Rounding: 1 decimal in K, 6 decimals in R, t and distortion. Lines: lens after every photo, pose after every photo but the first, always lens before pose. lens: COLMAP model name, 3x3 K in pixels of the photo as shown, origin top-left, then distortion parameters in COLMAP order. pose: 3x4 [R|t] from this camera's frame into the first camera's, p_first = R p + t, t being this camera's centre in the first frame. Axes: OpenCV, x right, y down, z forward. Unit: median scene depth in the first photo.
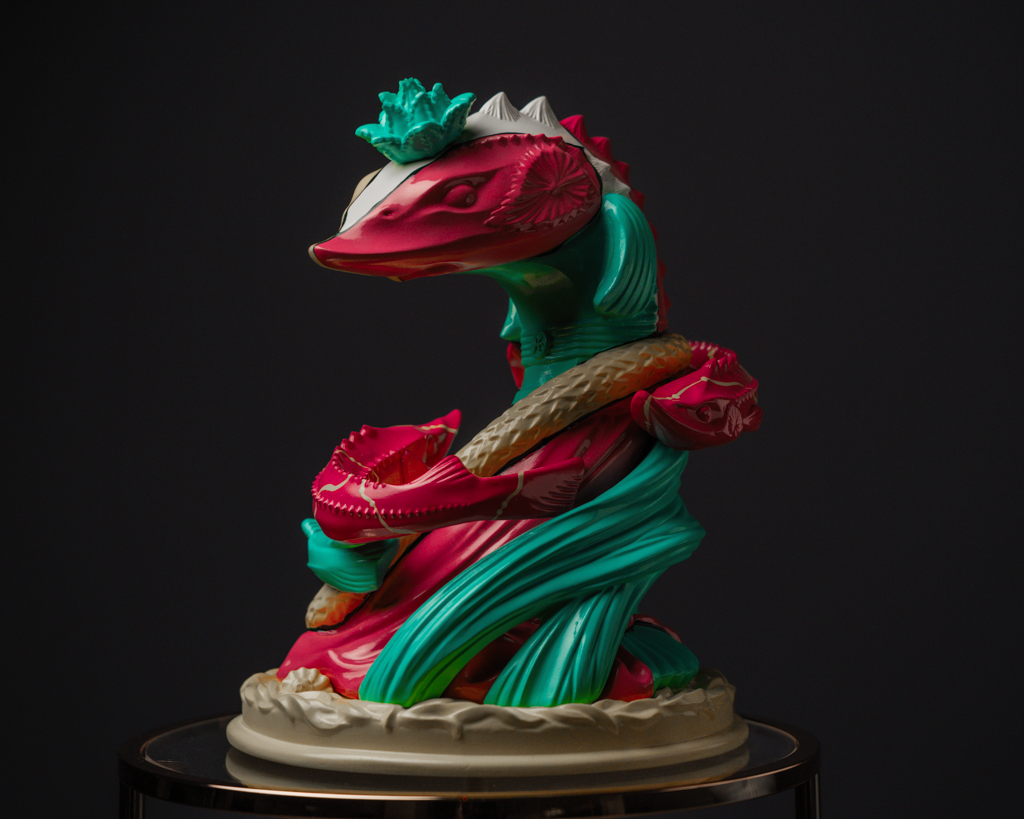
lens RADIAL K [[2275.6, 0, 512.0], [0, 2275.6, 409.5], [0, 0, 1]] dist [-0.833838, -0.158573]
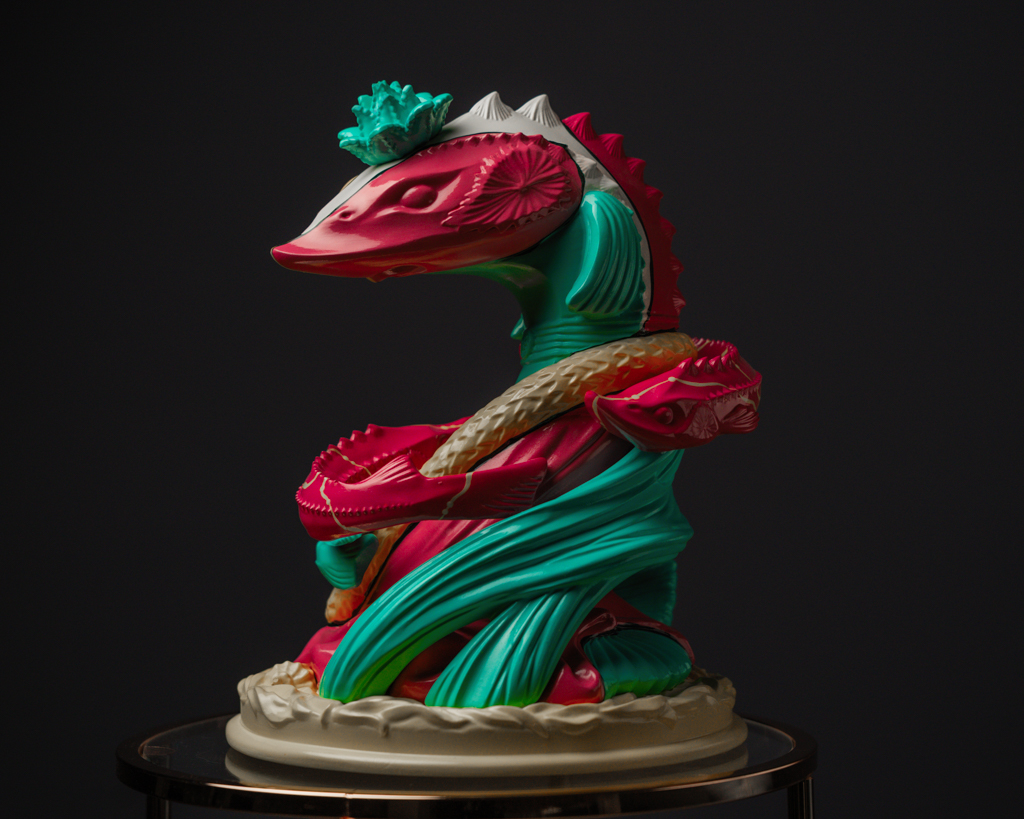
lens RADIAL K [[2275.6, 0, 512.0], [0, 2275.6, 409.5], [0, 0, 1]] dist [-0.833838, -0.158573]
pose [[0.978909, 0.003838, -0.204260, 0.219705], [-0.003302, 0.999990, 0.002968, -0.003014], [0.204269, -0.002231, 0.978912, 0.025325]]
